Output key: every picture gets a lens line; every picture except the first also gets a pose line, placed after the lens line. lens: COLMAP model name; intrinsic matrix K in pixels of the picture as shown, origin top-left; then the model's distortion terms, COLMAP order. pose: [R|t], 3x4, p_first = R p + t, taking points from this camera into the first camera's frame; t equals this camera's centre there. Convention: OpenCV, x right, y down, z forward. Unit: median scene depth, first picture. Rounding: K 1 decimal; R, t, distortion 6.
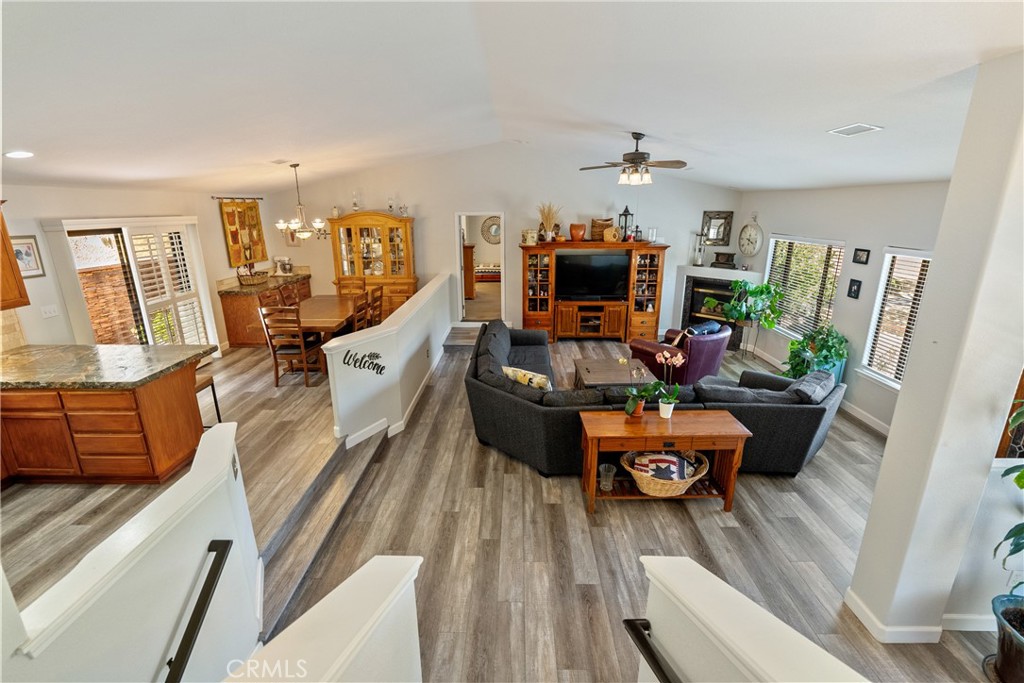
lens RADIAL K [[472.9, 0, 533.9], [0, 472.9, 328.6], [0, 0, 1]] dist [0.000437, 0.000112]
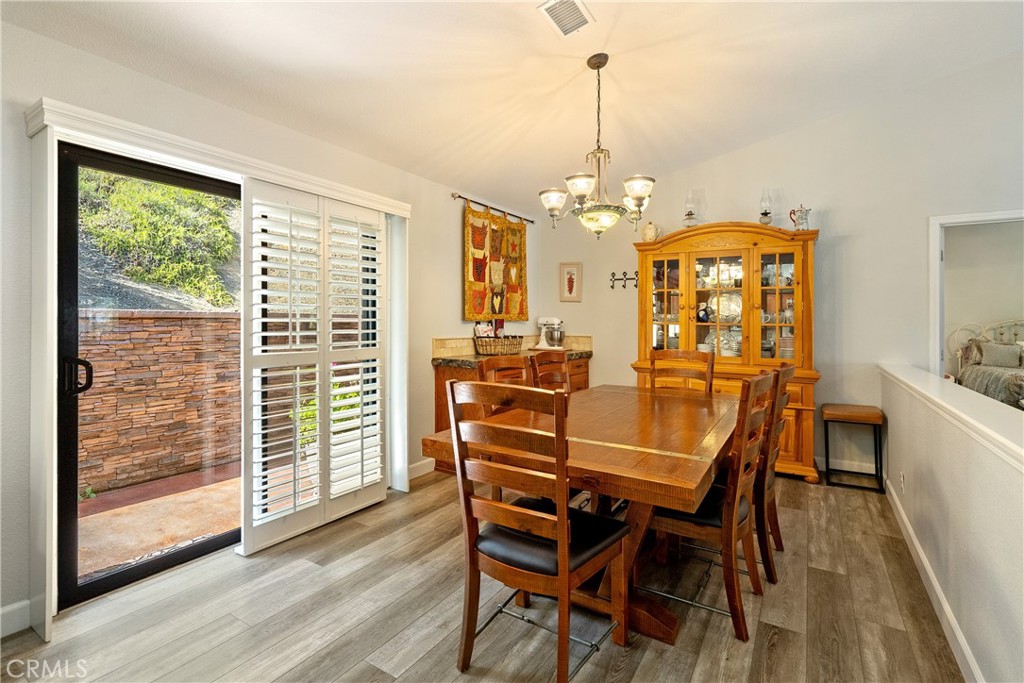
lens RADIAL K [[487.8, 0, 500.4], [0, 487.8, 319.0], [0, 0, 1]] dist [-0.006298, 0.000216]
pose [[0.824751, 0.003532, -0.565485, -0.275304], [-0.148881, 0.966058, -0.211108, -0.016019], [0.545546, 0.258301, 0.797283, 0.551531]]
